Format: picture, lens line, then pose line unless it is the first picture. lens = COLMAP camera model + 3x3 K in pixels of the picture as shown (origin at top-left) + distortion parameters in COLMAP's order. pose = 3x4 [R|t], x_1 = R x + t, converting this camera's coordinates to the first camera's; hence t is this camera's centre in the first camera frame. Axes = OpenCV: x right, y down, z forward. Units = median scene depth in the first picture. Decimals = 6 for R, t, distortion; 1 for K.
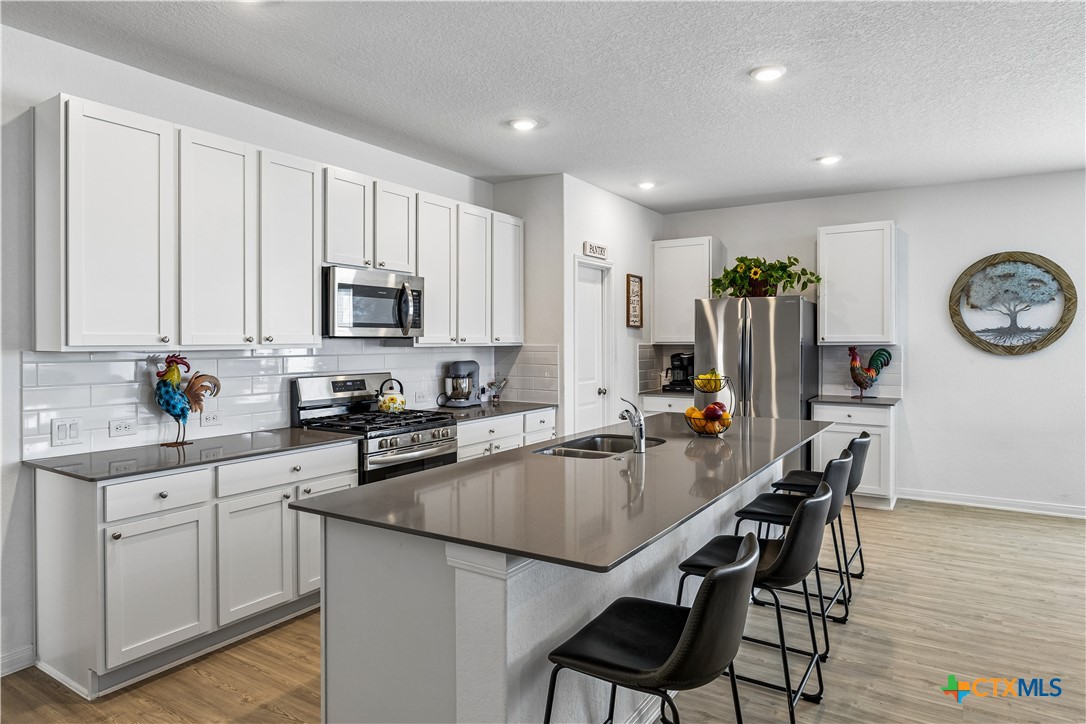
lens RADIAL K [[642.2, 0, 552.2], [0, 642.2, 346.5], [0, 0, 1]] dist [-0.000352, 0.000433]
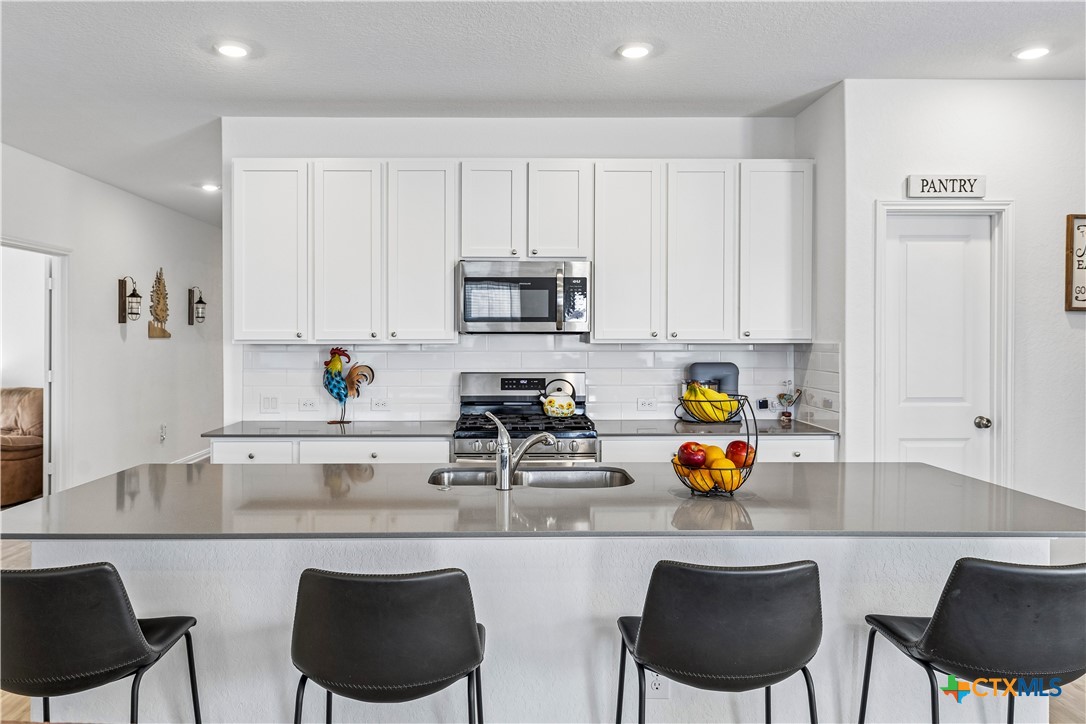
lens RADIAL K [[765.5, 0, 538.6], [0, 765.5, 342.3], [0, 0, 1]] dist [-0.010976, -0.001781]
pose [[0.554555, 0.004031, -0.832137, 0.547910], [-0.007622, 0.999971, -0.000236, 0.000156], [0.832112, 0.006473, 0.554570, 0.347901]]
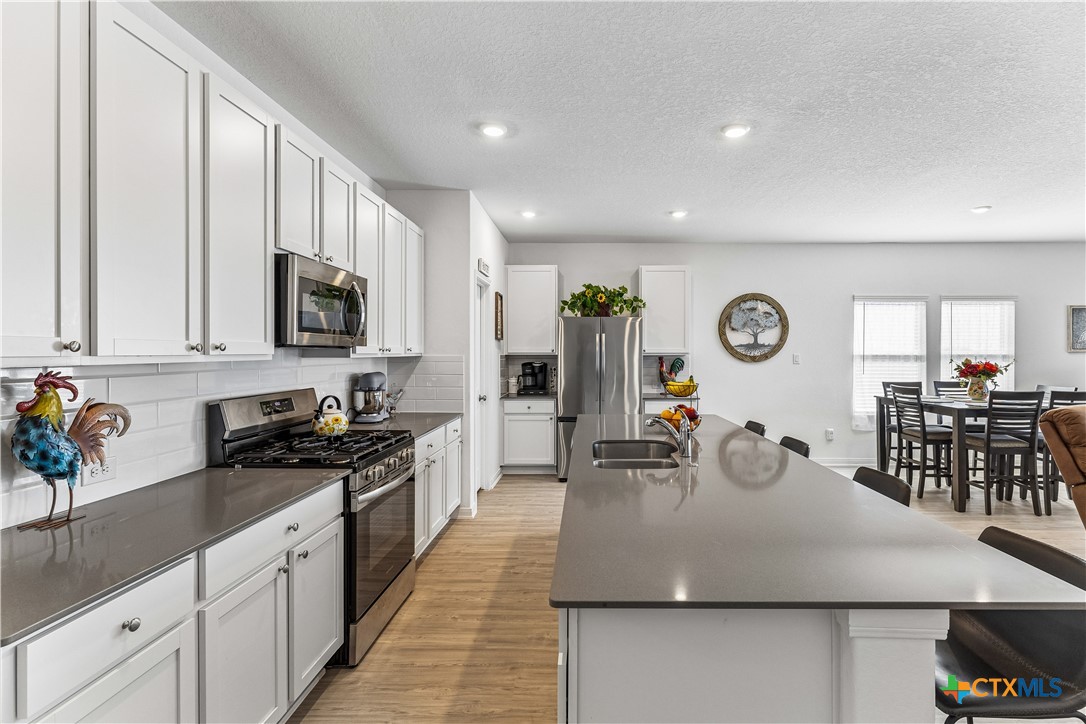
lens RADIAL K [[501.1, 0, 585.7], [0, 501.1, 352.9], [0, 0, 1]] dist [0.000968, 0.000093]
pose [[0.853120, 0.002364, 0.521710, -0.274990], [0.001132, 0.999979, -0.006381, -0.001069], [-0.521714, 0.006034, 0.853099, 0.233441]]
